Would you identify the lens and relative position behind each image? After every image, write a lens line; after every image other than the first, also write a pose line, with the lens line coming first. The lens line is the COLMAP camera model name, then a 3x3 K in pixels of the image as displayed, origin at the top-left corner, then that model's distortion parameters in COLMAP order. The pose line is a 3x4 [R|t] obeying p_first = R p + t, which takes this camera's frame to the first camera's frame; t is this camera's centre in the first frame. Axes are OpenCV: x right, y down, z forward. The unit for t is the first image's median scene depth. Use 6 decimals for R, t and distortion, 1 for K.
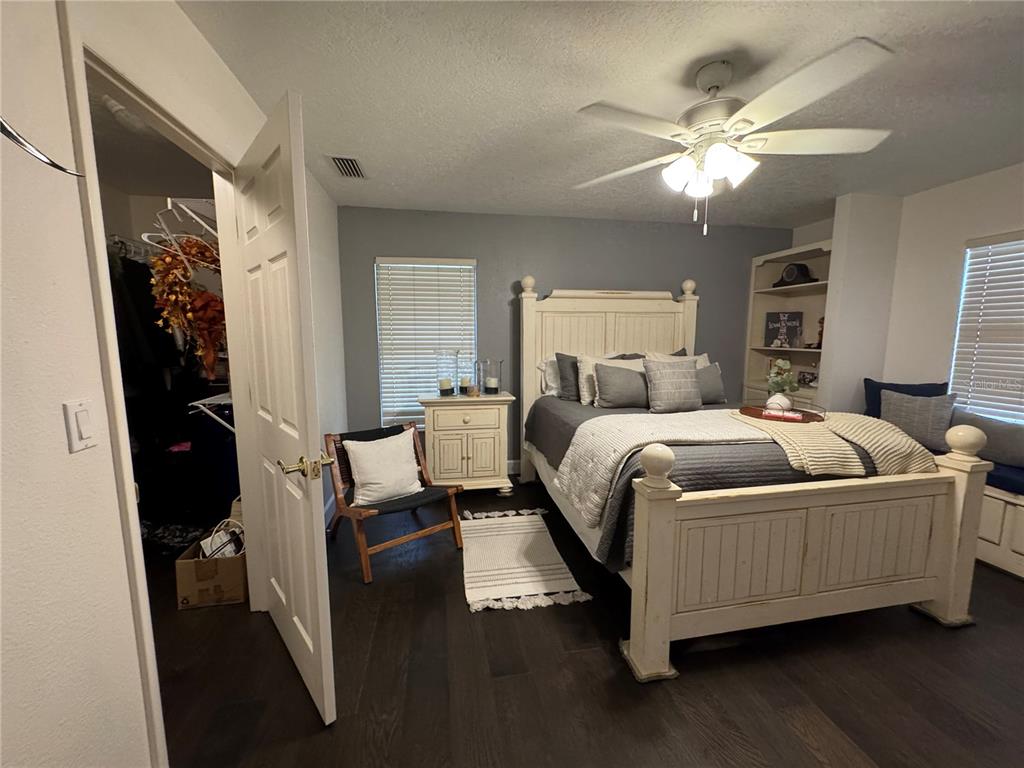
lens RADIAL K [[408.6, 0, 511.8], [0, 408.6, 383.5], [0, 0, 1]] dist [-0.000697, -0.000124]
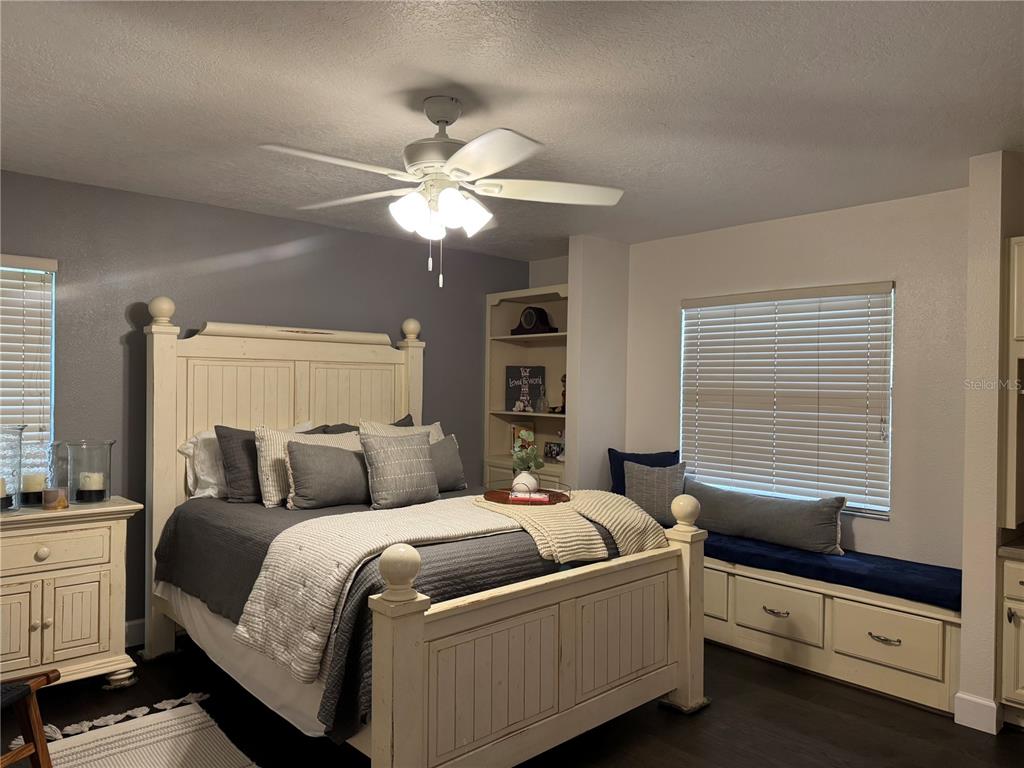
lens RADIAL K [[715.7, 0, 512.0], [0, 715.7, 384.0], [0, 0, 1]] dist [0.100641, -0.144564]
pose [[0.845238, 0.011791, 0.534260, -0.110118], [0.051057, 0.993401, -0.102699, -0.003323], [-0.531945, 0.114083, 0.839059, -0.170455]]
